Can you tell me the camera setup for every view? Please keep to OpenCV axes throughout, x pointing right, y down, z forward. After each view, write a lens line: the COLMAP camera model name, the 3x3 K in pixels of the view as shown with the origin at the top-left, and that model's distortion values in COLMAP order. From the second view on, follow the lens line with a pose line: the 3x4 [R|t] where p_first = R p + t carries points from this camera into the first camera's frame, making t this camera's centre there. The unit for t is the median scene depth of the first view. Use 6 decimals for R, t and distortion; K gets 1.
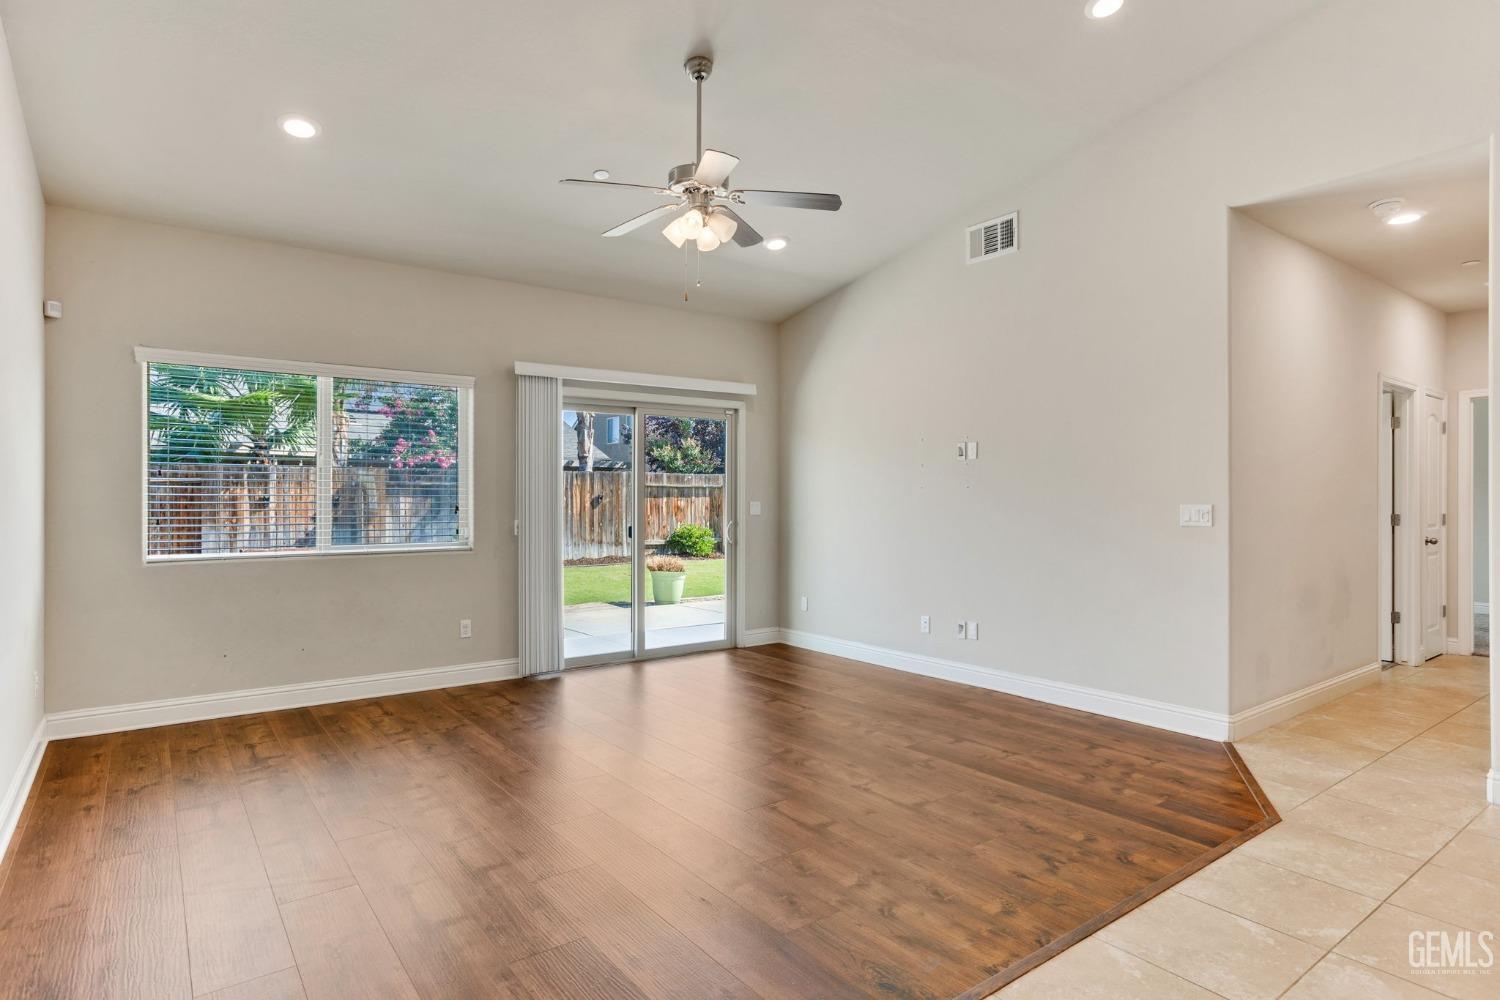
lens RADIAL K [[808.3, 0, 750.0], [0, 808.3, 500.0], [0, 0, 1]] dist [-0.003889, 0.000483]
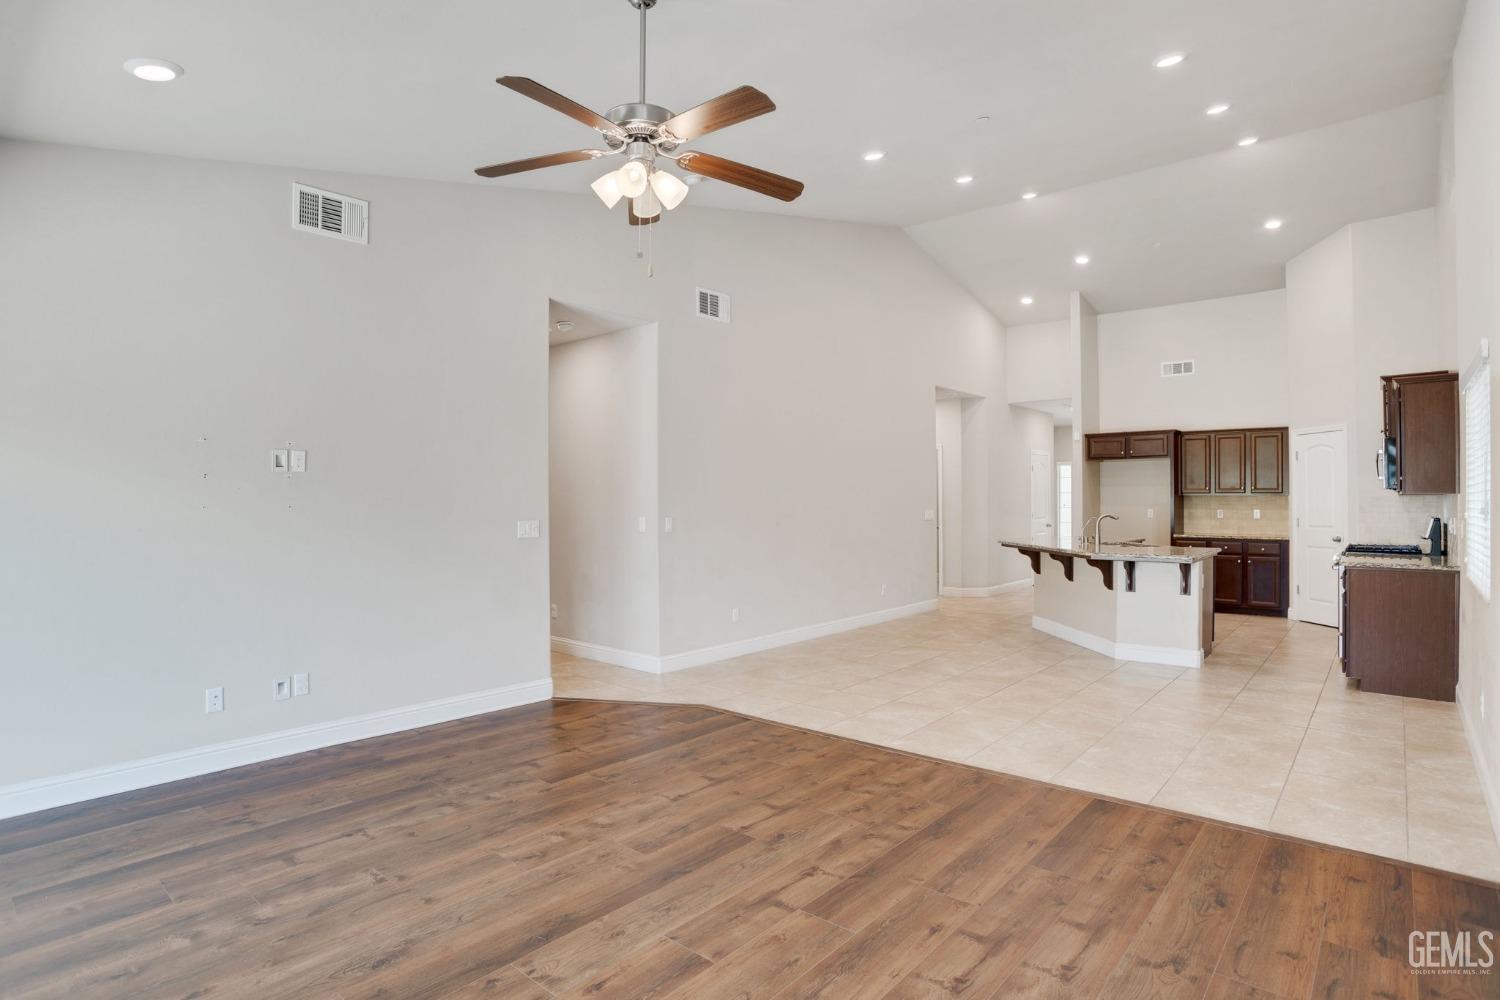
lens RADIAL K [[777.0, 0, 748.2], [0, 777.0, 496.1], [0, 0, 1]] dist [-0.085985, 0.036265]
pose [[-0.204952, 0.007376, 0.978744, -0.717526], [0.004787, 0.999967, -0.006534, -0.025070], [-0.978760, 0.003347, -0.204981, 0.925996]]
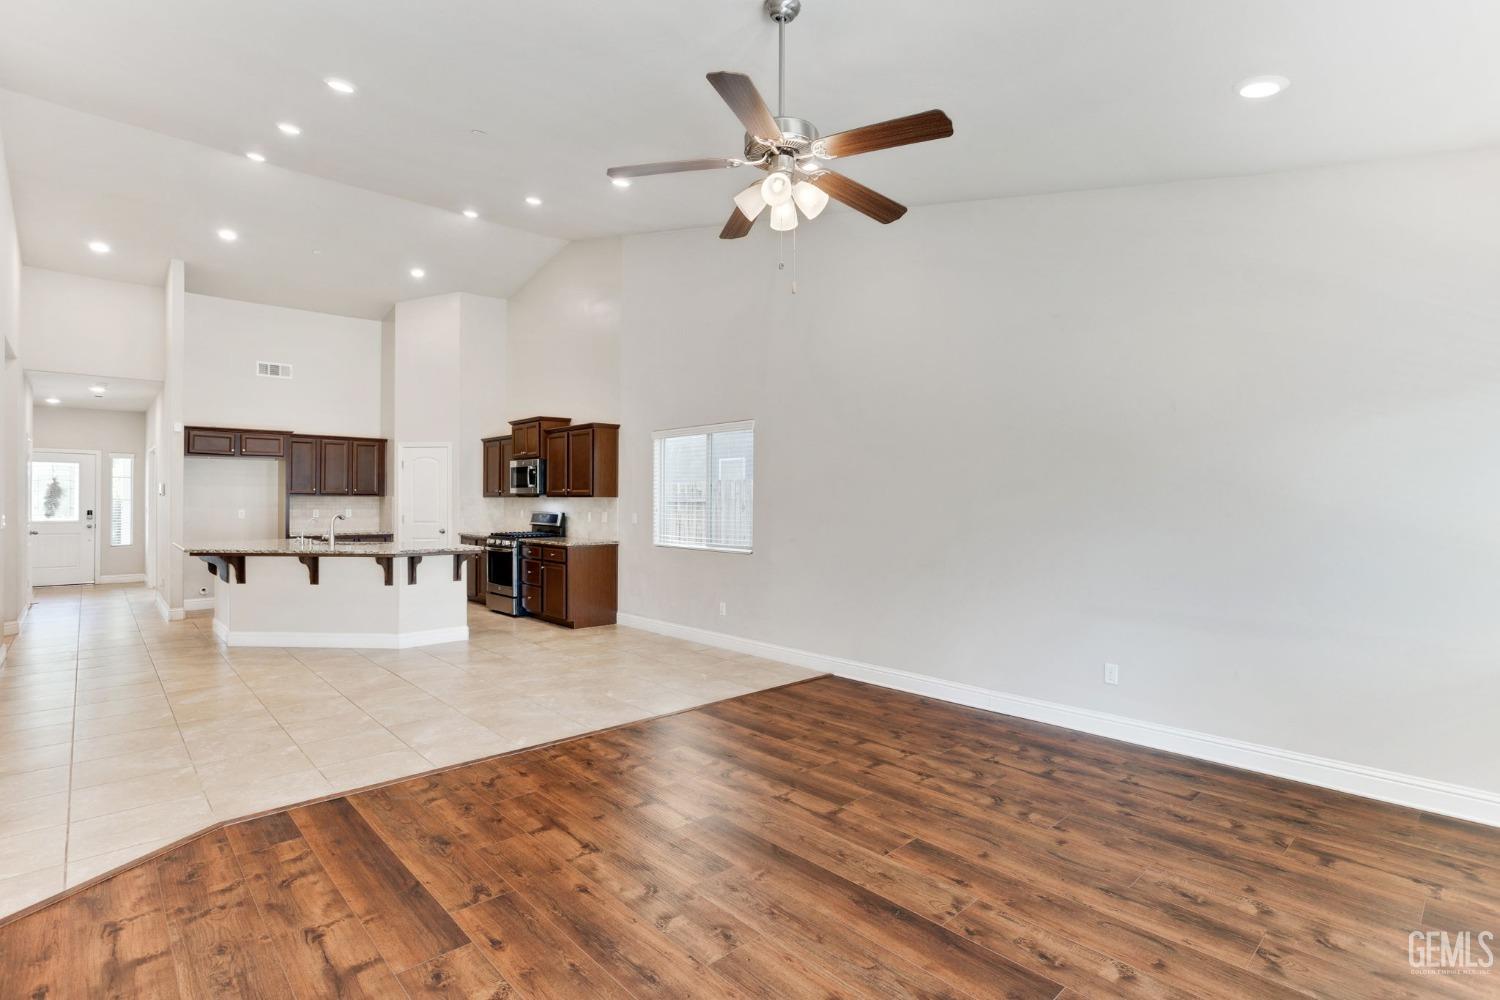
lens RADIAL K [[726.2, 0, 750.0], [0, 726.2, 500.0], [0, 0, 1]] dist [-0.042444, 0.027278]
pose [[-0.994450, -0.001890, -0.105196, 0.037541], [-0.002108, 0.999996, 0.001967, -0.030375], [0.105192, 0.002178, -0.994450, 1.513502]]
